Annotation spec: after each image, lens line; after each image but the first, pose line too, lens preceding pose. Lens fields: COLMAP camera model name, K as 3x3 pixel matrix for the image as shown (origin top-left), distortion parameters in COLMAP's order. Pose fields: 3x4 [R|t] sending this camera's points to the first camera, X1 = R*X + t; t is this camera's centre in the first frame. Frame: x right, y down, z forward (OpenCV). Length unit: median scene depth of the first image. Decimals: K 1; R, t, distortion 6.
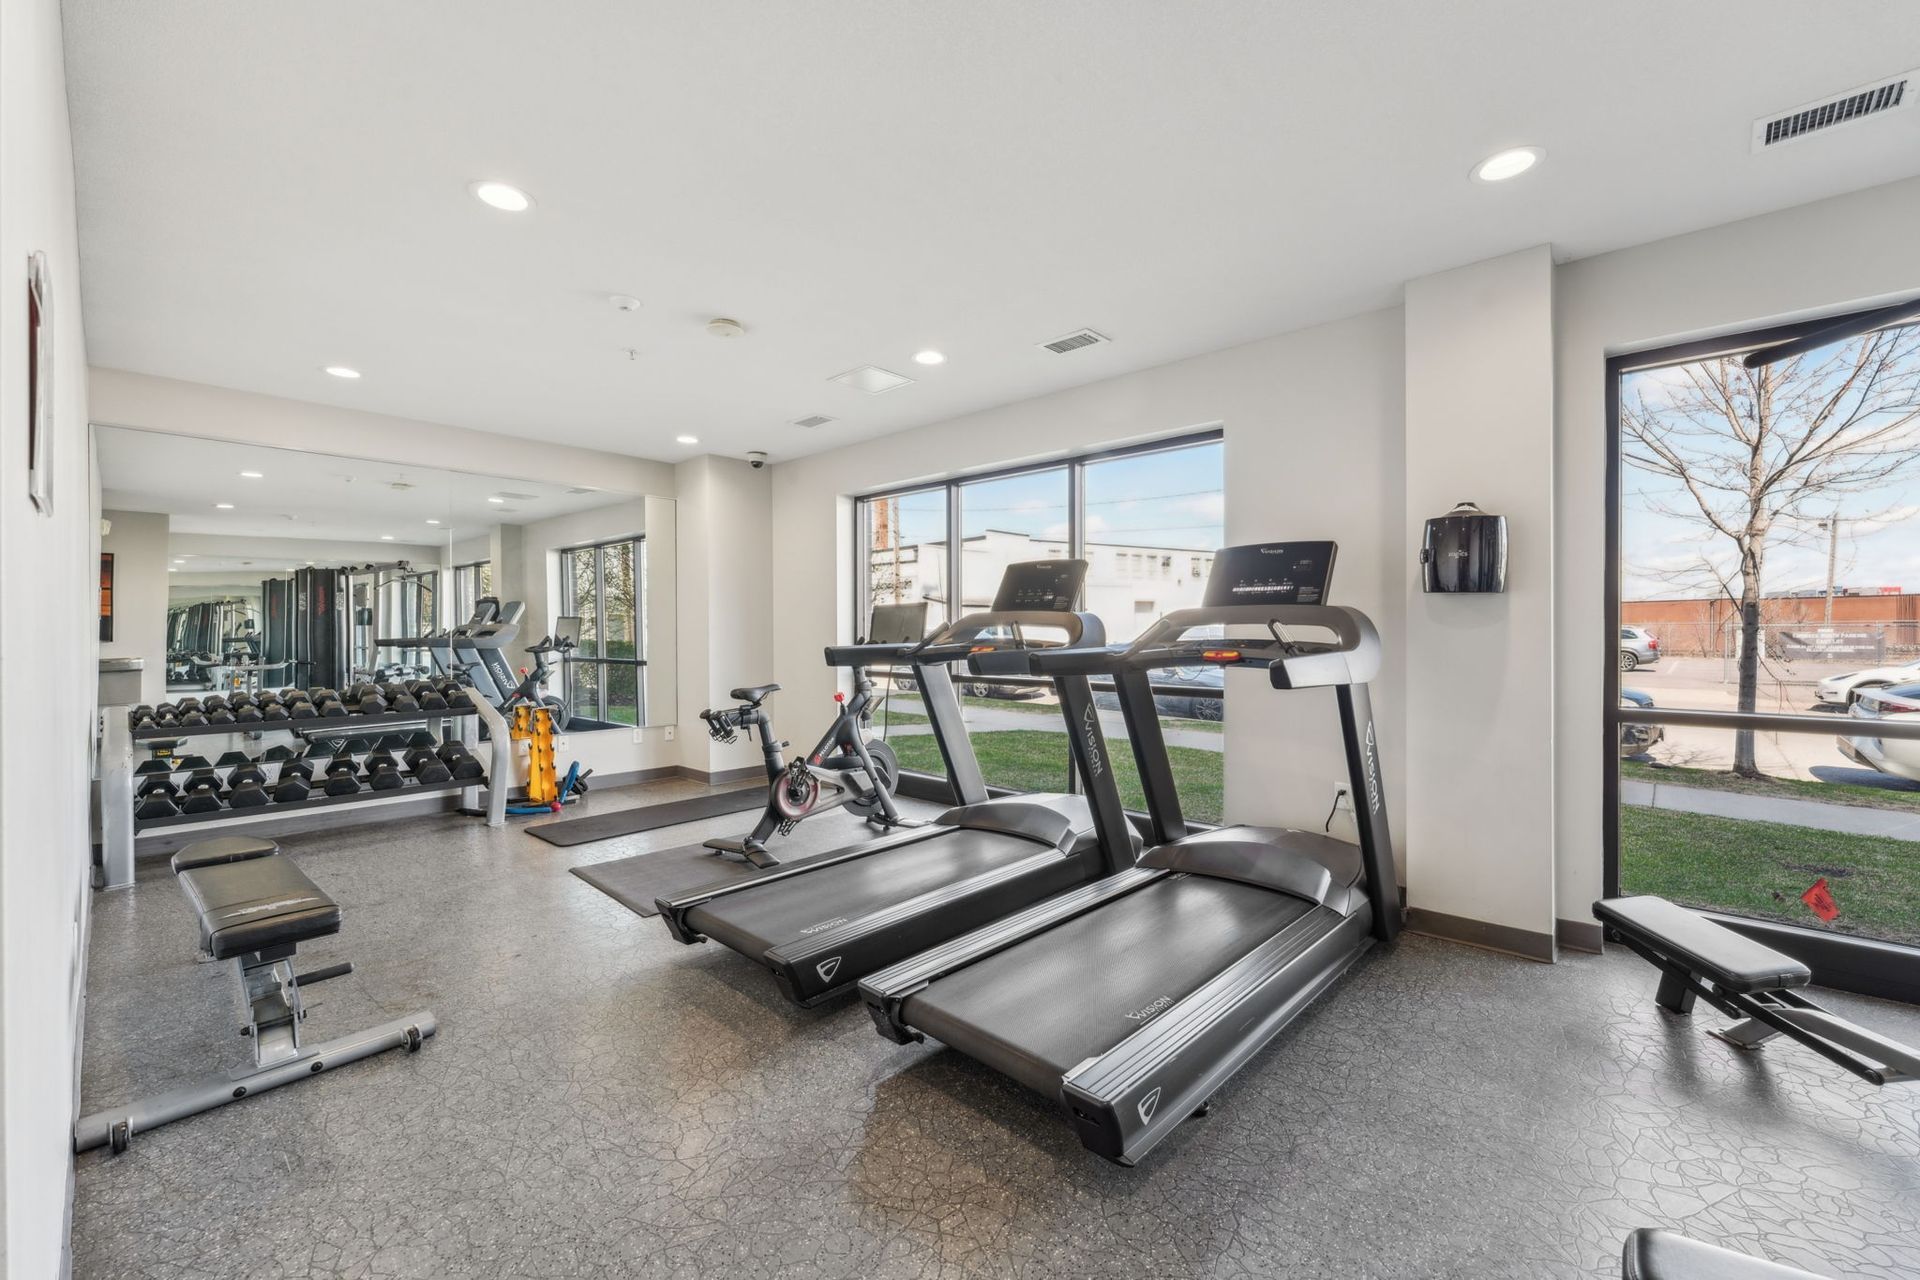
lens RADIAL K [[768.9, 0, 959.1], [0, 768.9, 632.7], [0, 0, 1]] dist [-0.012229, 0.000171]
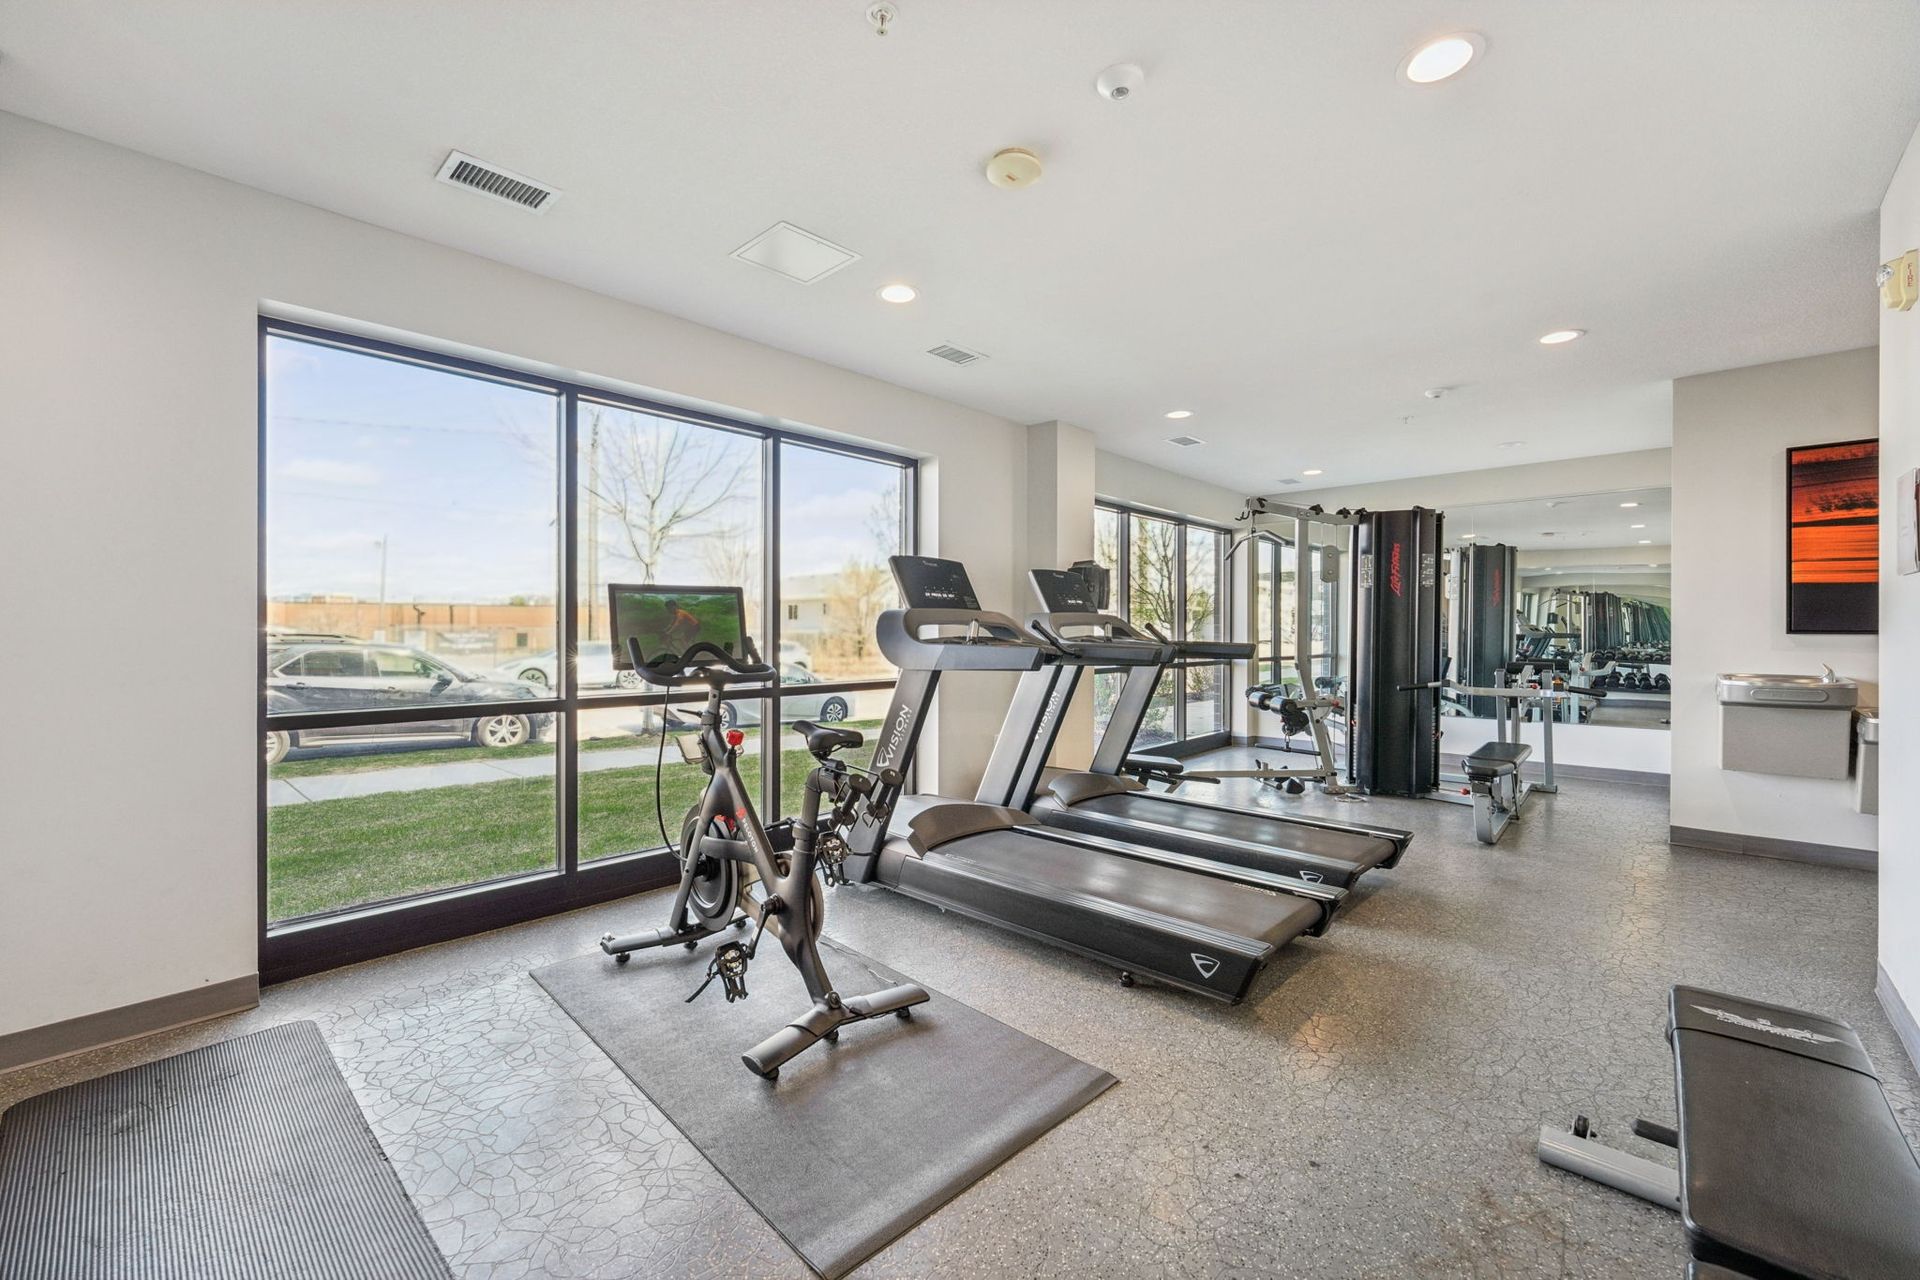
lens RADIAL K [[768.9, 0, 960.6], [0, 768.9, 643.6], [0, 0, 1]] dist [-0.012229, 0.000171]
pose [[0.023768, -0.010416, 0.999663, -0.714499], [-0.003692, 0.999938, 0.010507, 0.004047], [-0.999711, -0.003940, 0.023729, 0.765795]]
